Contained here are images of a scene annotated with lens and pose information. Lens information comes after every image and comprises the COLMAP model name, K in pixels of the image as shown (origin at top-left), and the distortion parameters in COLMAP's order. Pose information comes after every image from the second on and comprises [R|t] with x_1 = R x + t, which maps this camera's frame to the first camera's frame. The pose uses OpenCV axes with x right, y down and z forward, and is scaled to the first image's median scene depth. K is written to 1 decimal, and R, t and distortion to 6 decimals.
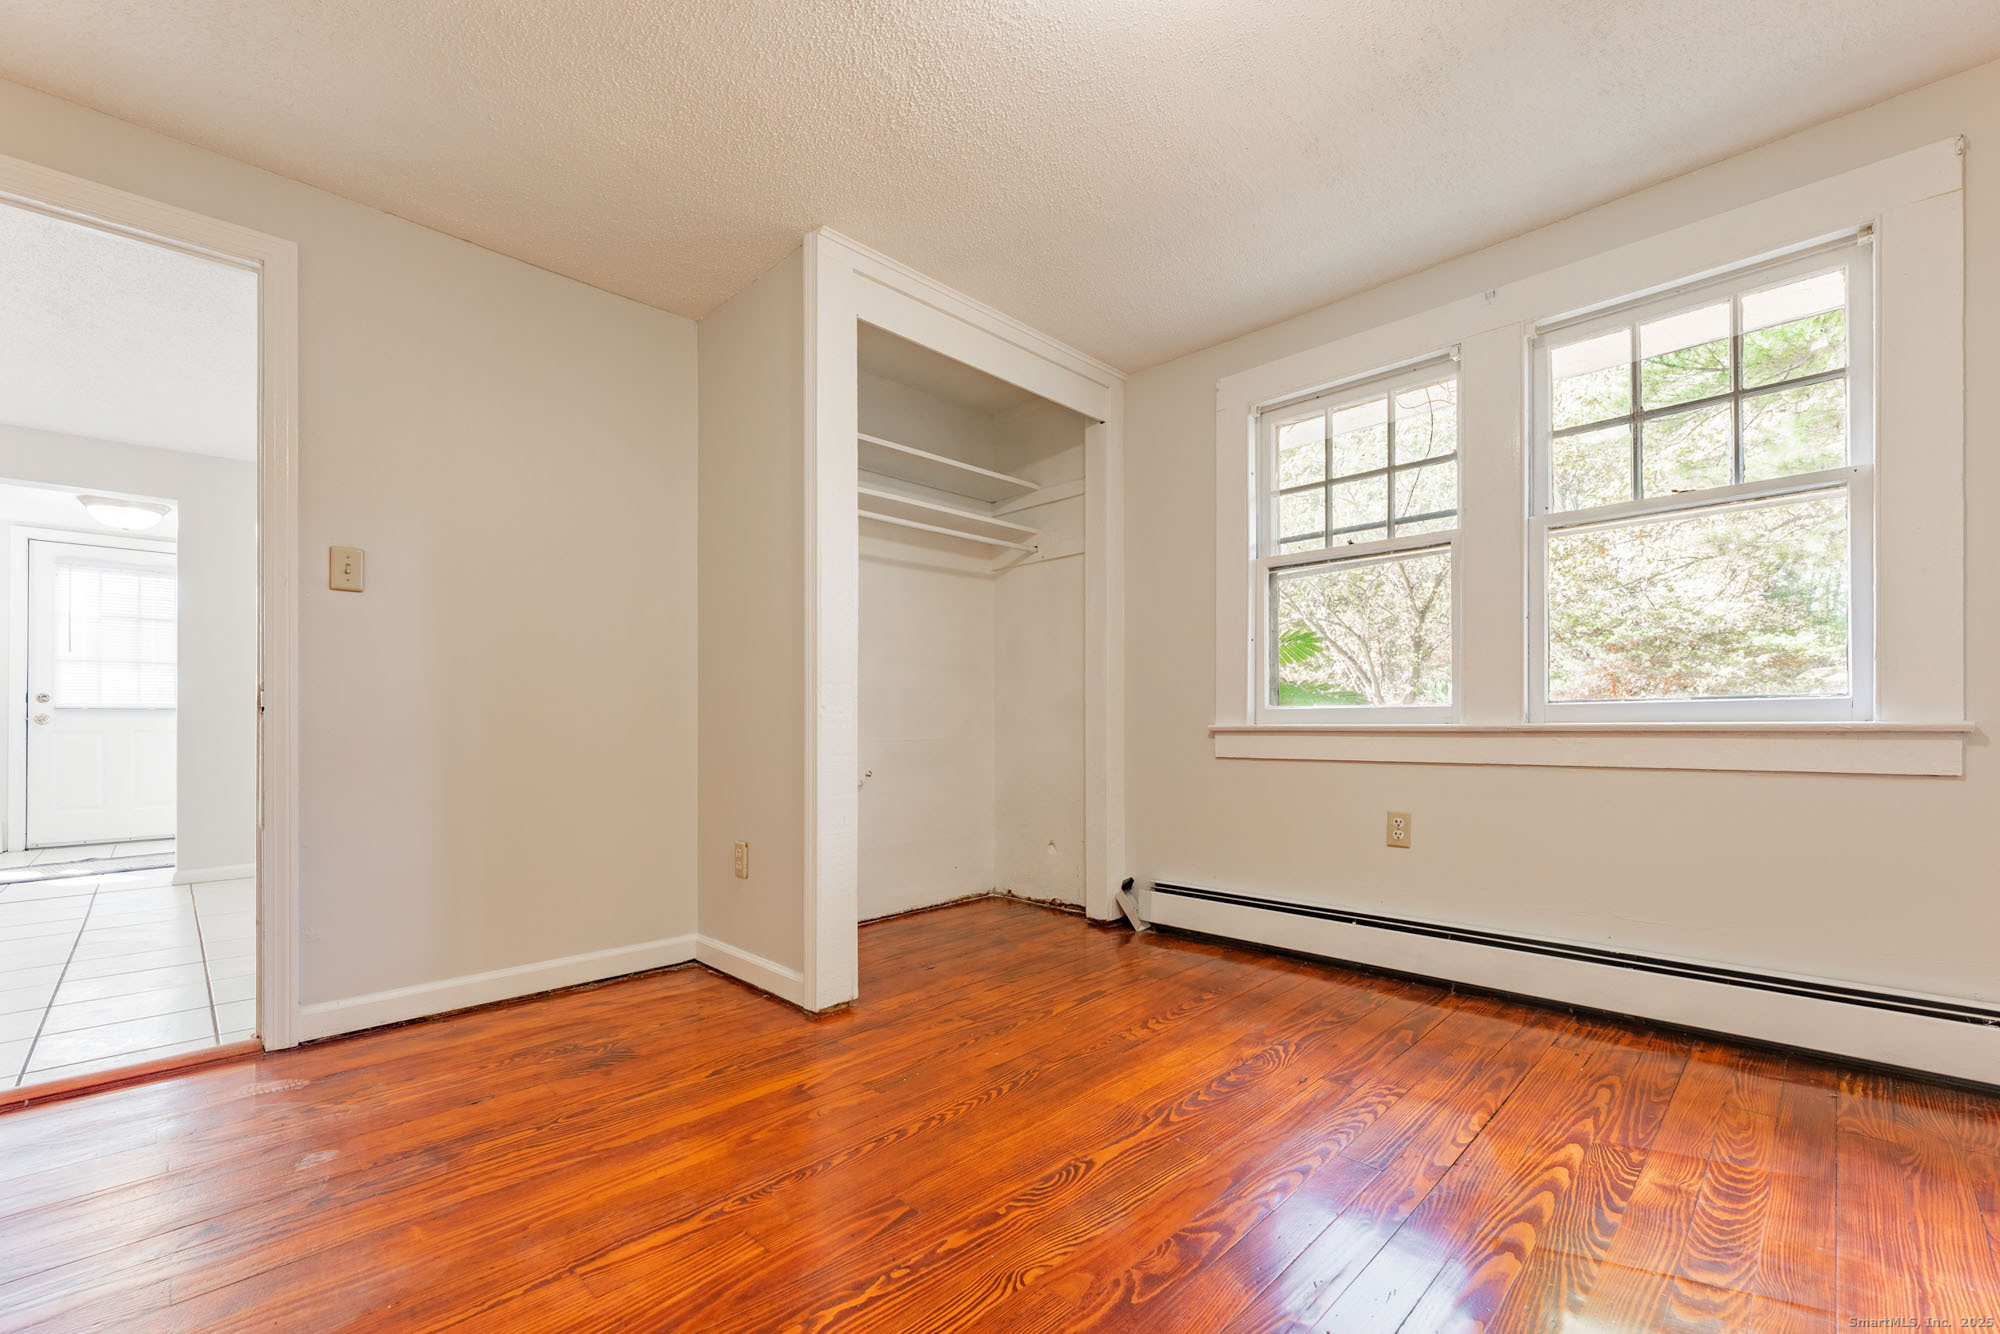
lens RADIAL K [[837.2, 0, 1012.1], [0, 837.2, 735.7], [0, 0, 1]] dist [-0.000526, -0.000175]
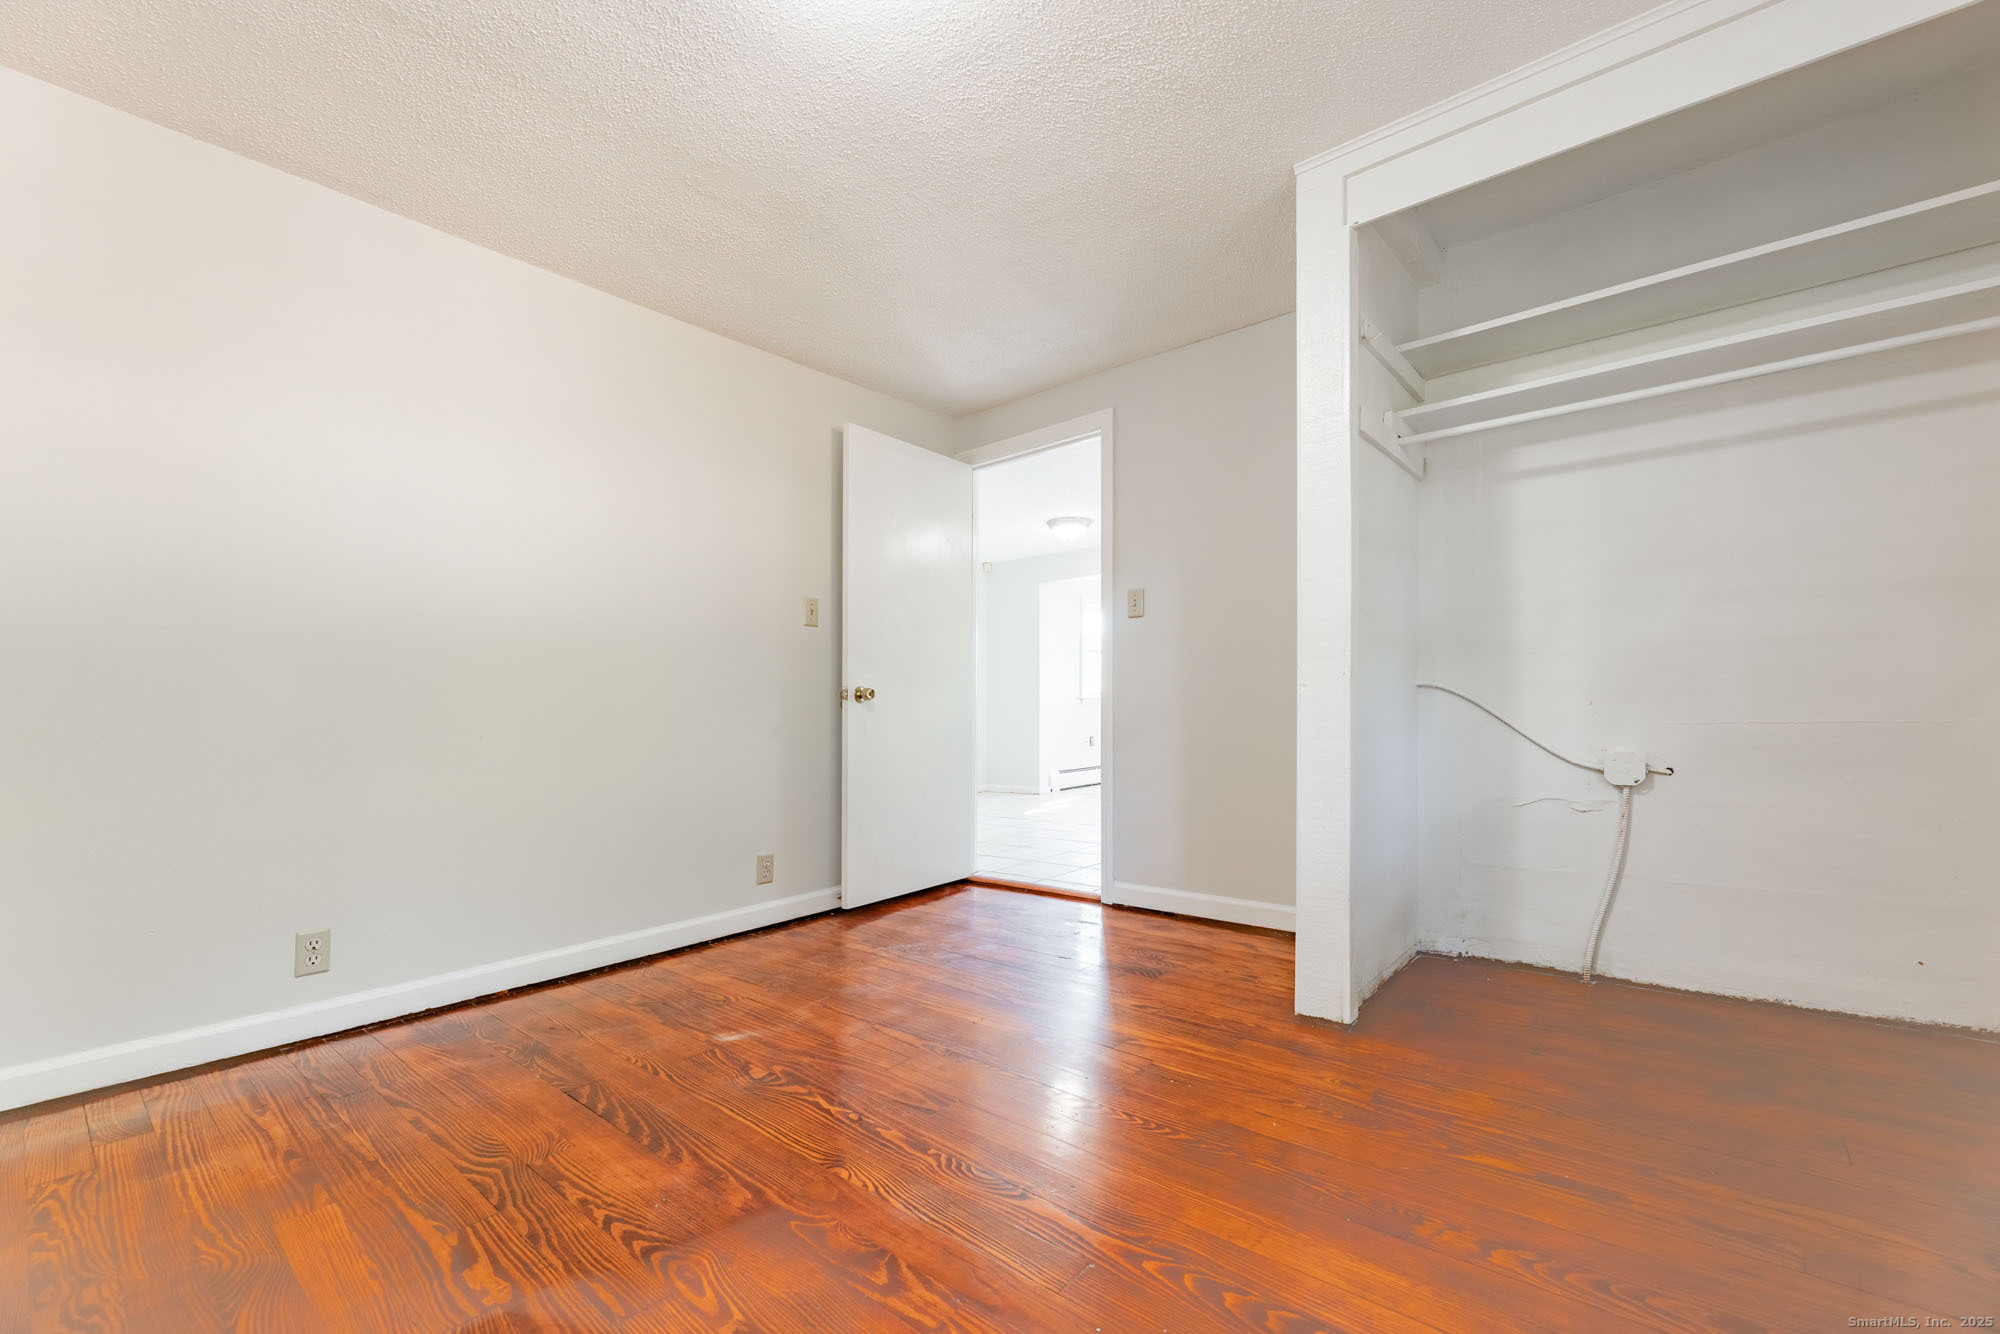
lens RADIAL K [[816.5, 0, 998.4], [0, 816.5, 703.6], [0, 0, 1]] dist [0.000193, 0.000006]
pose [[0.086576, -0.002569, -0.996242, 0.674066], [-0.000187, 0.999997, -0.002595, -0.011878], [0.996245, 0.000411, 0.086576, 0.627652]]
